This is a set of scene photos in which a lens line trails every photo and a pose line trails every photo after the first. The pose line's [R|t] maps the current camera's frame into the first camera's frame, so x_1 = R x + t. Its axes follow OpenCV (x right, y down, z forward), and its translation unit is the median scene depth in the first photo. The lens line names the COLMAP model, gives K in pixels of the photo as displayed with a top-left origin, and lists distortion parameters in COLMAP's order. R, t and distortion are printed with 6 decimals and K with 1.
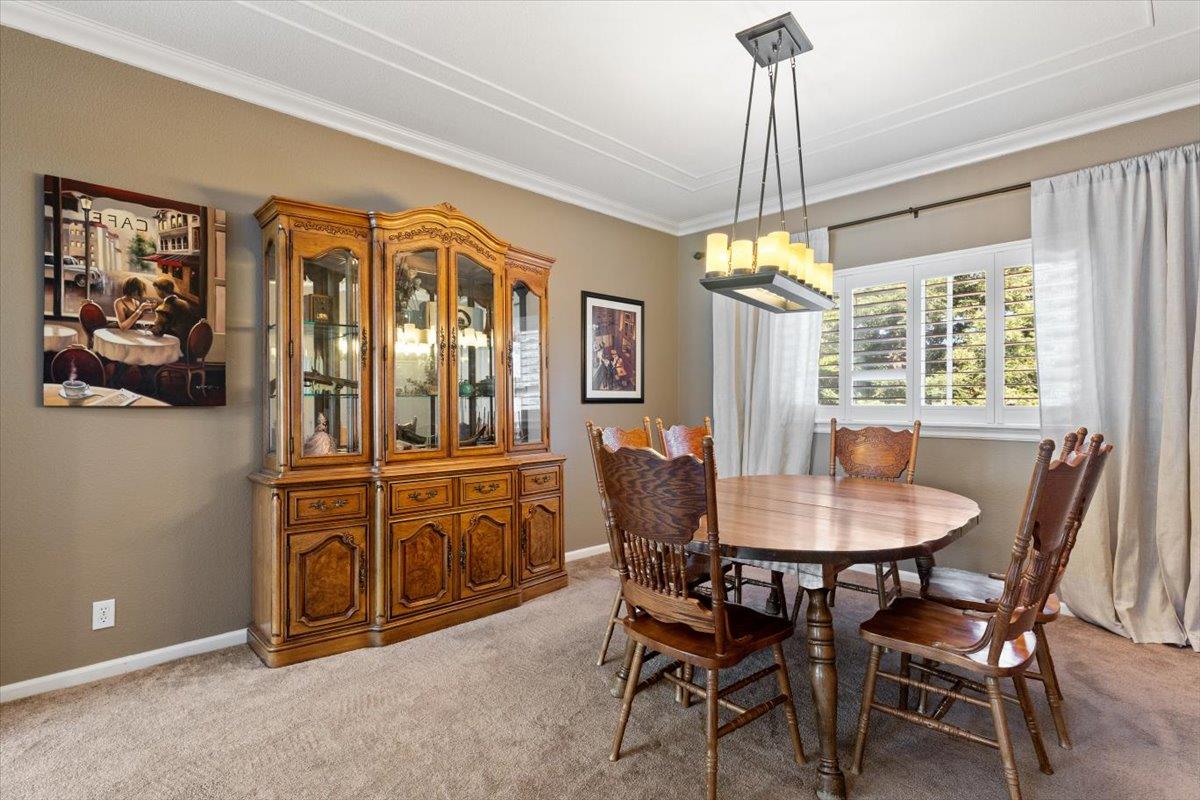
lens RADIAL K [[581.7, 0, 602.2], [0, 581.7, 406.2], [0, 0, 1]] dist [-0.002967, -0.000337]
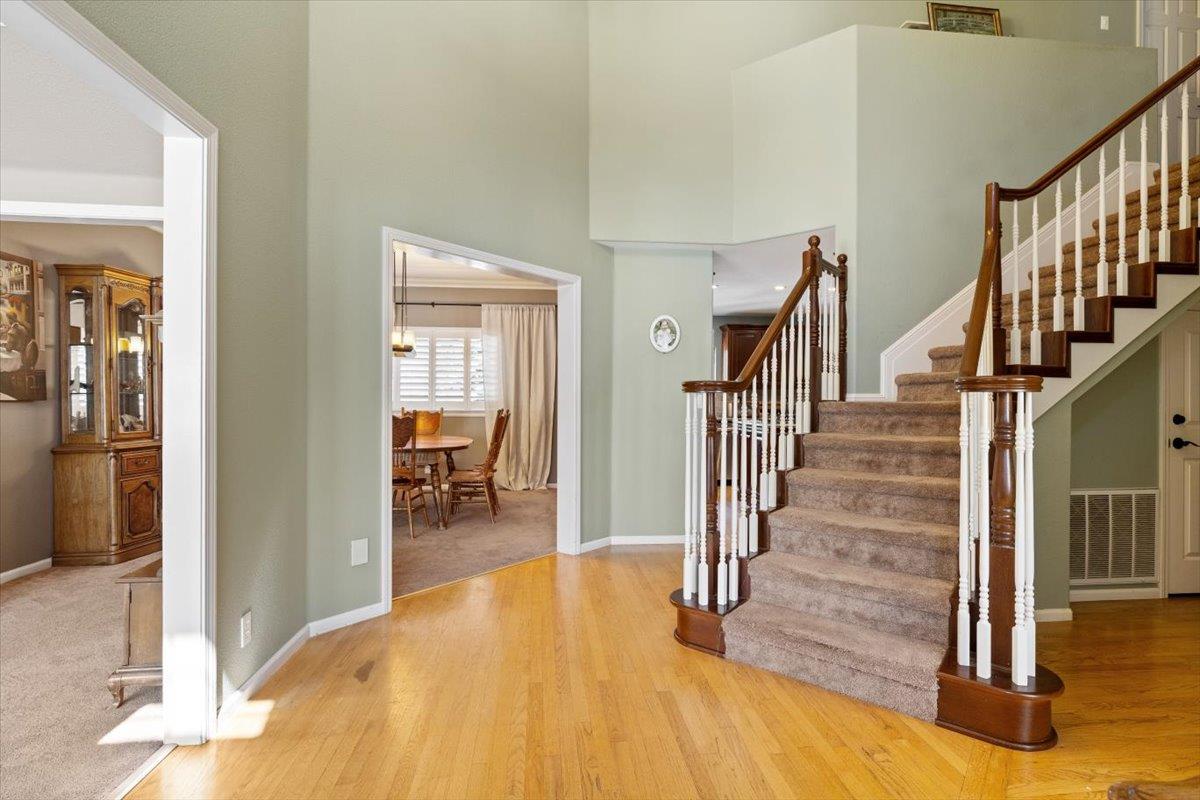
lens RADIAL K [[581.7, 0, 601.3], [0, 581.7, 401.1], [0, 0, 1]] dist [-0.002967, -0.000337]
pose [[0.623082, 0.001788, 0.782155, -0.961426], [-0.003384, 0.999994, 0.000409, -0.003878], [-0.782149, -0.002902, 0.623084, -1.013873]]
